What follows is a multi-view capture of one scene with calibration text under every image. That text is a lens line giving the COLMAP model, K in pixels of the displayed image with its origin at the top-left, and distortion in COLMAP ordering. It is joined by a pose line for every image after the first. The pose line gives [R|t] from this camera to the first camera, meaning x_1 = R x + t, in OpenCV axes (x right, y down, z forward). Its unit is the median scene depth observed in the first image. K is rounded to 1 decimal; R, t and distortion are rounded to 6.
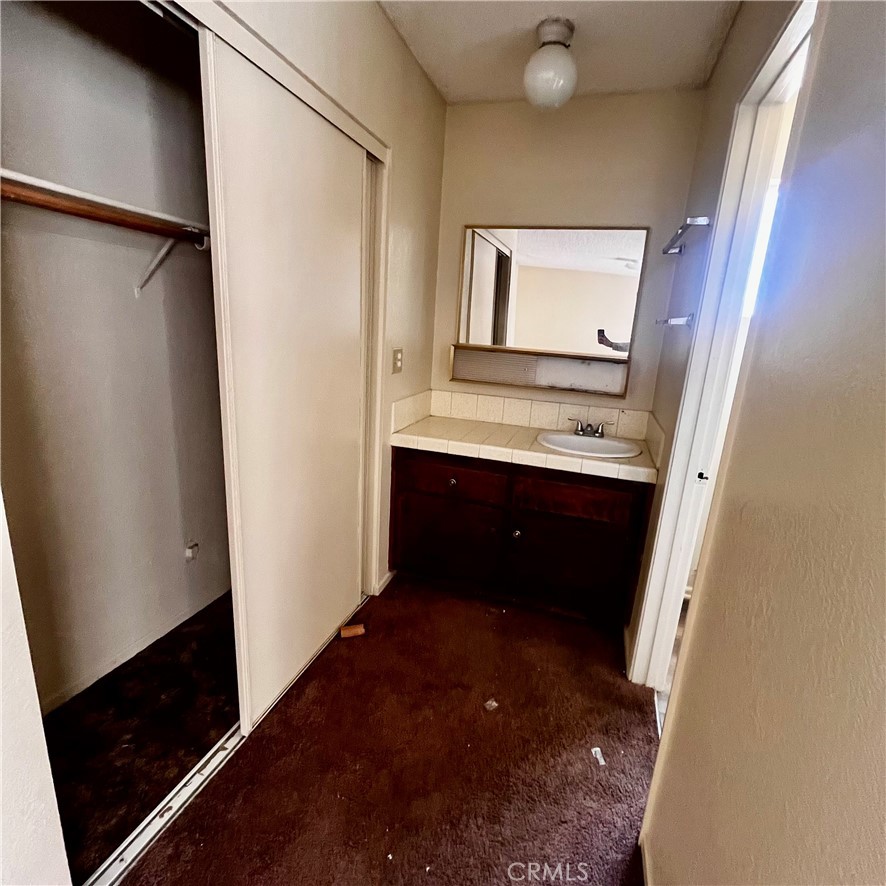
lens RADIAL K [[473.8, 0, 438.9], [0, 473.8, 445.3], [0, 0, 1]] dist [-0.020214, -0.000559]
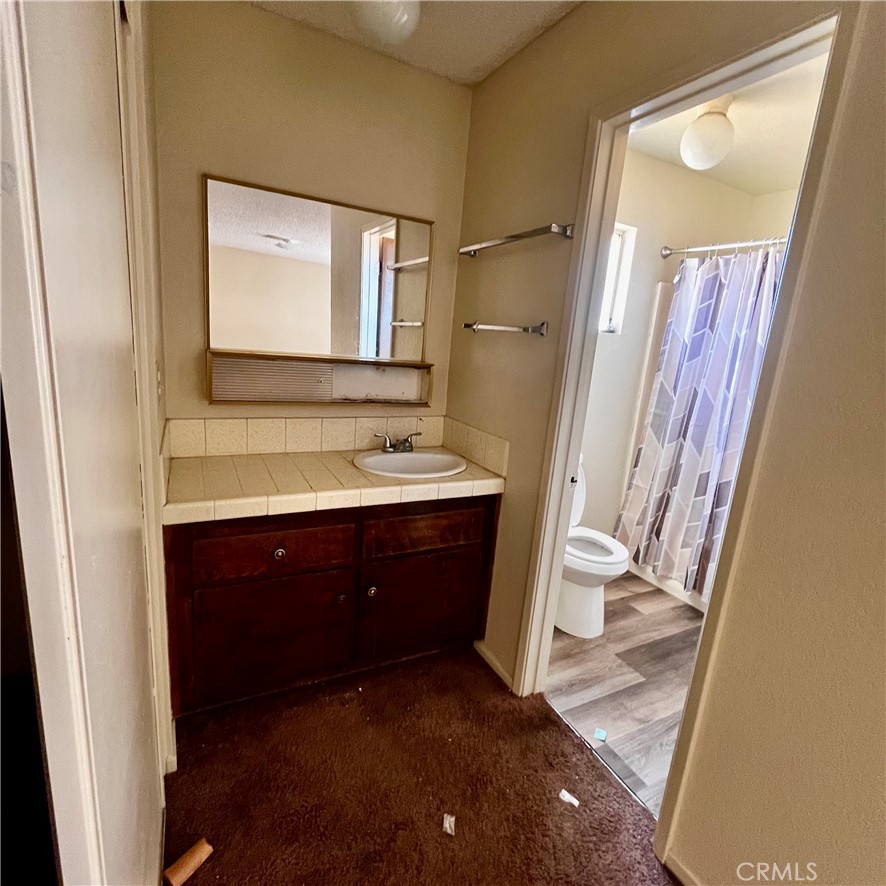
lens RADIAL K [[473.8, 0, 443.6], [0, 473.8, 440.9], [0, 0, 1]] dist [-0.020214, -0.000559]
pose [[0.692951, -0.153810, 0.704387, -0.269659], [0.141560, 0.986988, 0.076256, -0.104633], [-0.706951, 0.046872, 0.705708, 0.345661]]
